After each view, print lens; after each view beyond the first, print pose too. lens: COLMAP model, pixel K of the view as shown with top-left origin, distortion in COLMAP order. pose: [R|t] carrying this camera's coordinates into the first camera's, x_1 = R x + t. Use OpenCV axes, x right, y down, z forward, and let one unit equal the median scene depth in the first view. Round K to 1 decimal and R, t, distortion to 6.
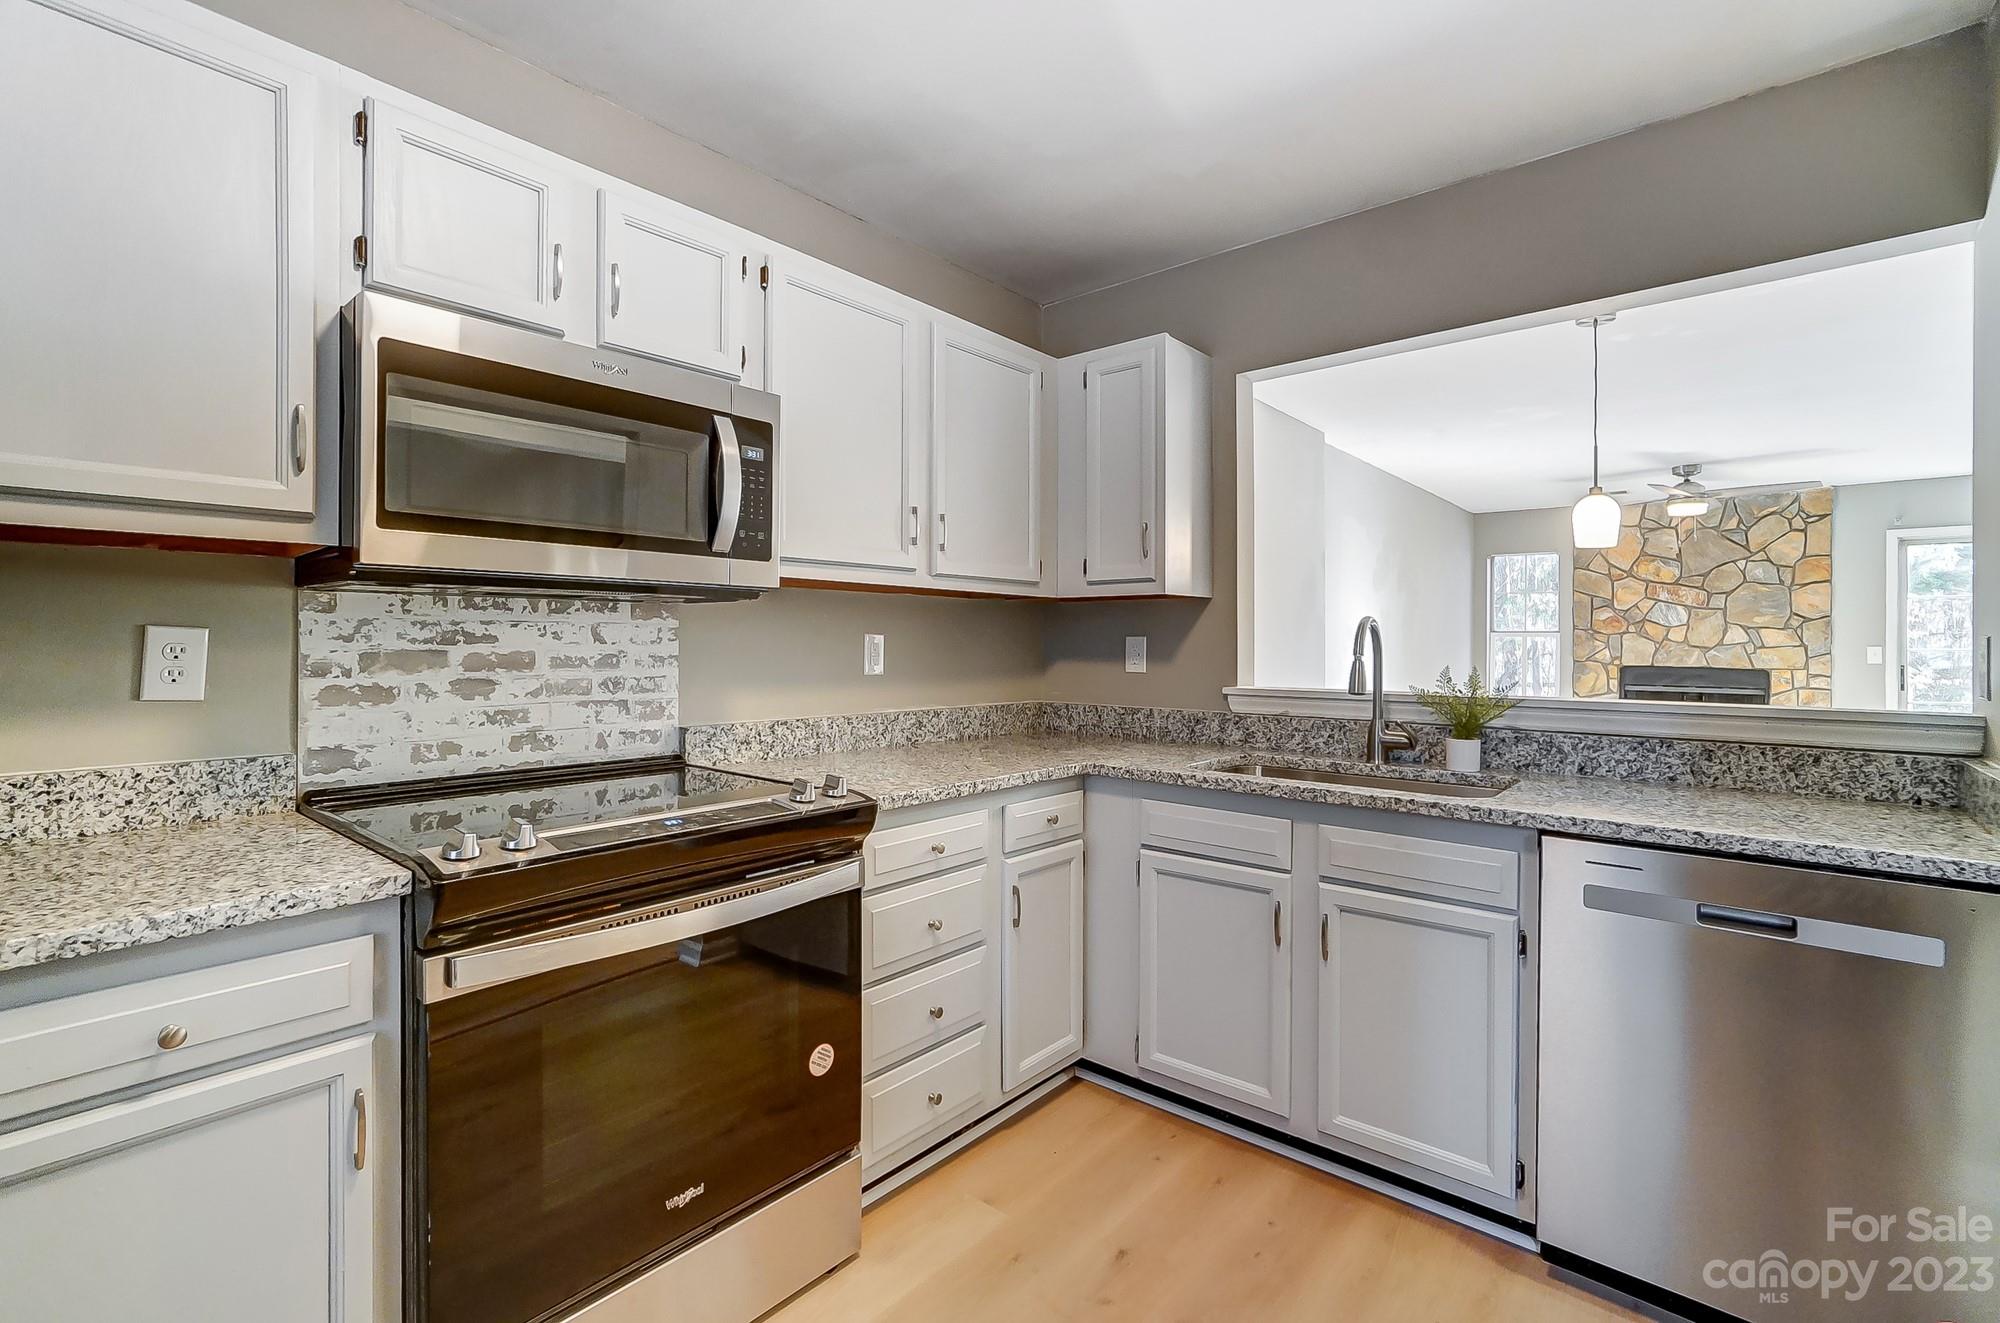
lens RADIAL K [[891.7, 0, 947.6], [0, 891.7, 646.8], [0, 0, 1]] dist [-0.012215, 0.010203]
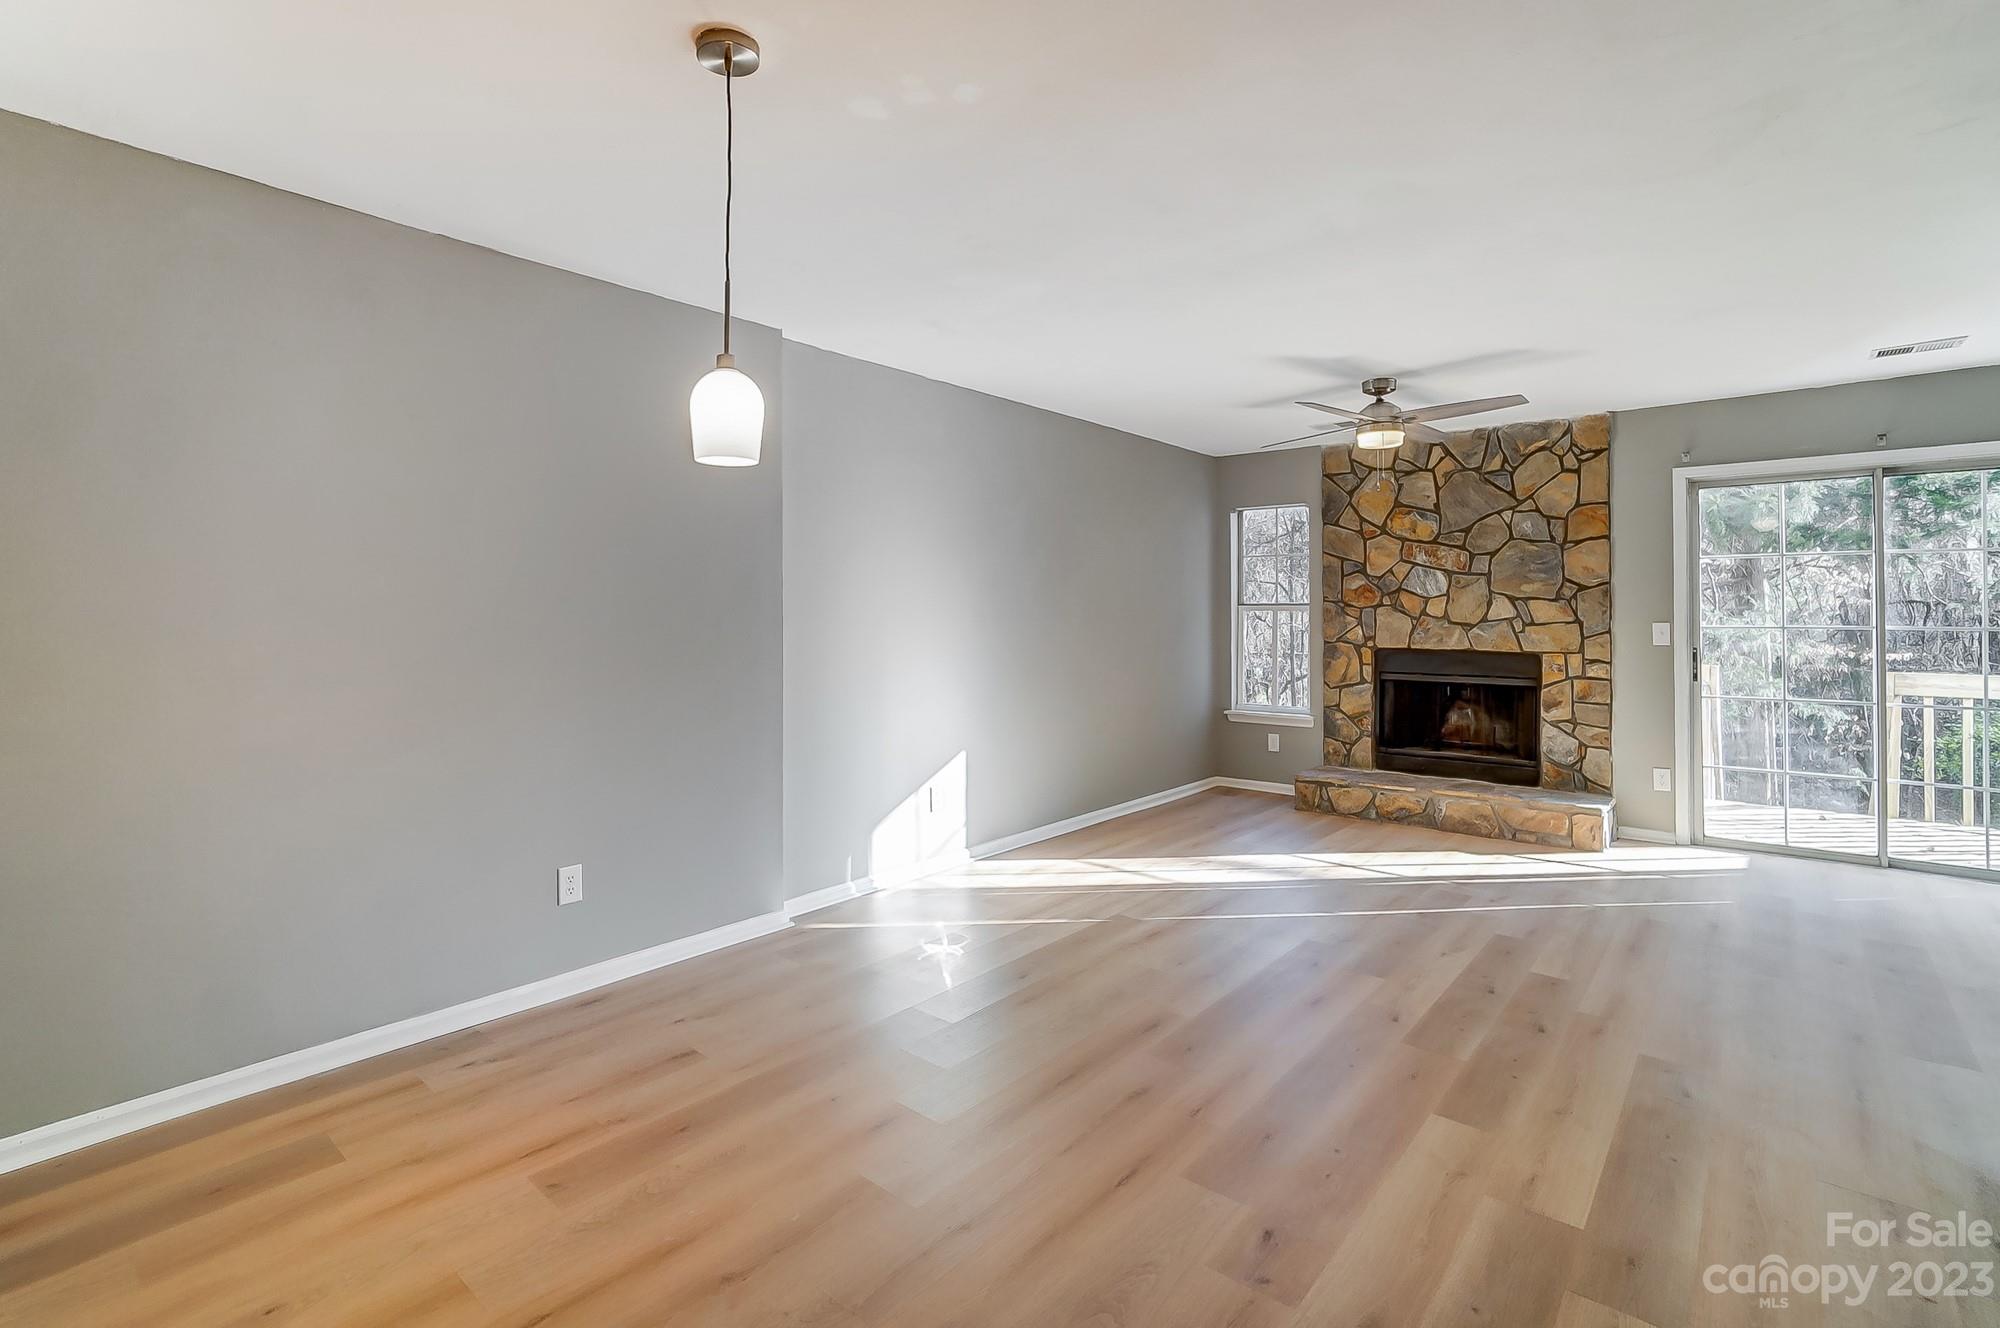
lens RADIAL K [[891.7, 0, 959.7], [0, 891.7, 609.9], [0, 0, 1]] dist [-0.012215, 0.010203]
pose [[0.999983, -0.005194, -0.002458, 0.421231], [0.005163, 0.999912, -0.012245, -0.004828], [0.002521, 0.012233, 0.999922, 0.231182]]
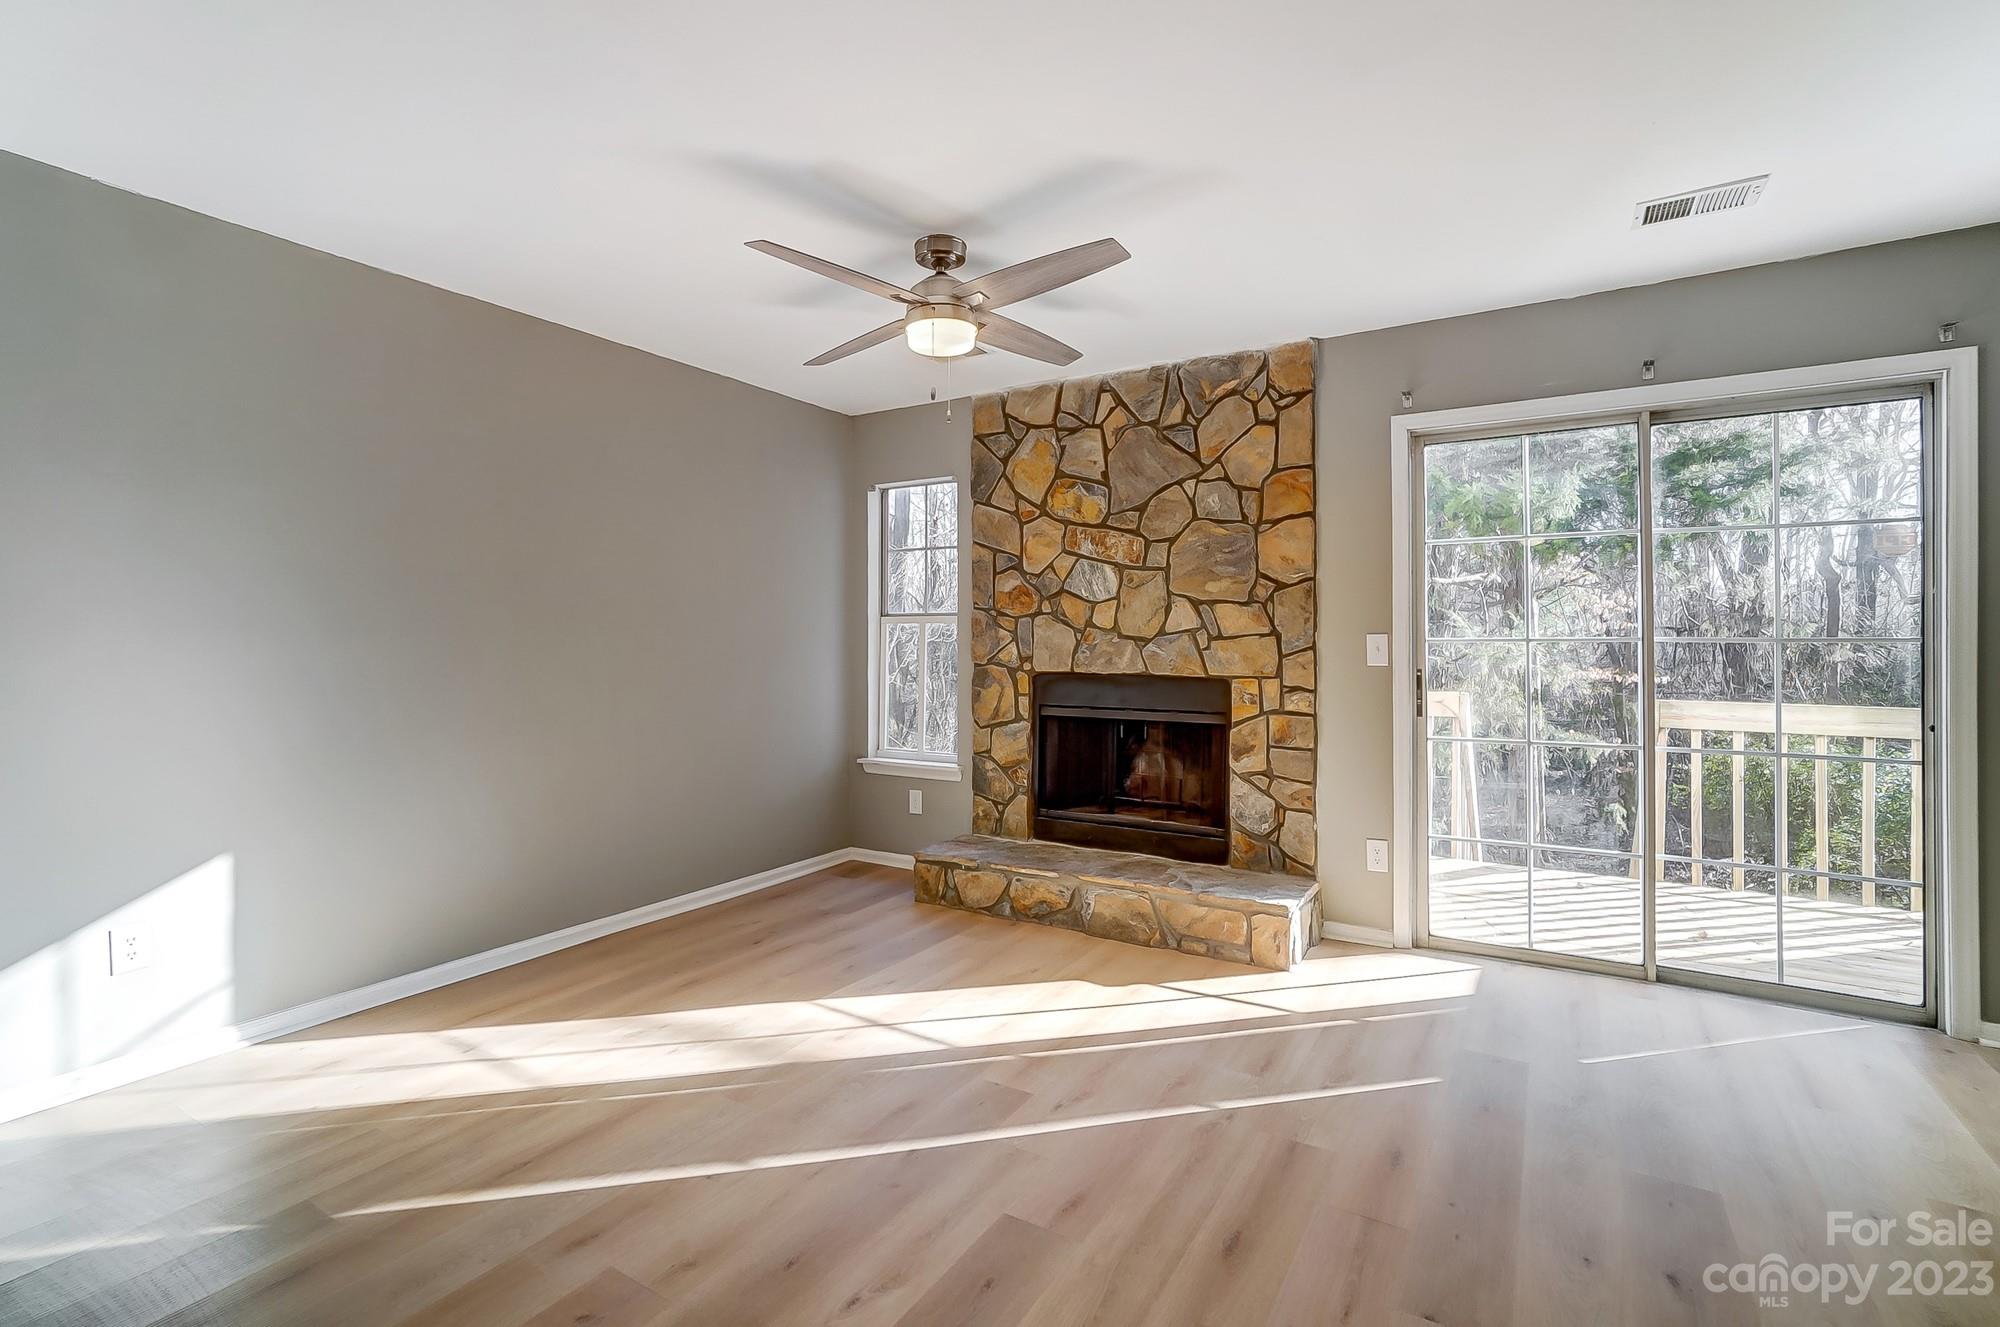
lens RADIAL K [[891.7, 0, 938.4], [0, 891.7, 639.3], [0, 0, 1]] dist [-0.012215, 0.010203]
pose [[0.991424, -0.004959, 0.130589, 0.665700], [0.006456, 0.999918, -0.011039, 0.006487], [-0.130523, 0.011788, 0.991375, 0.473133]]
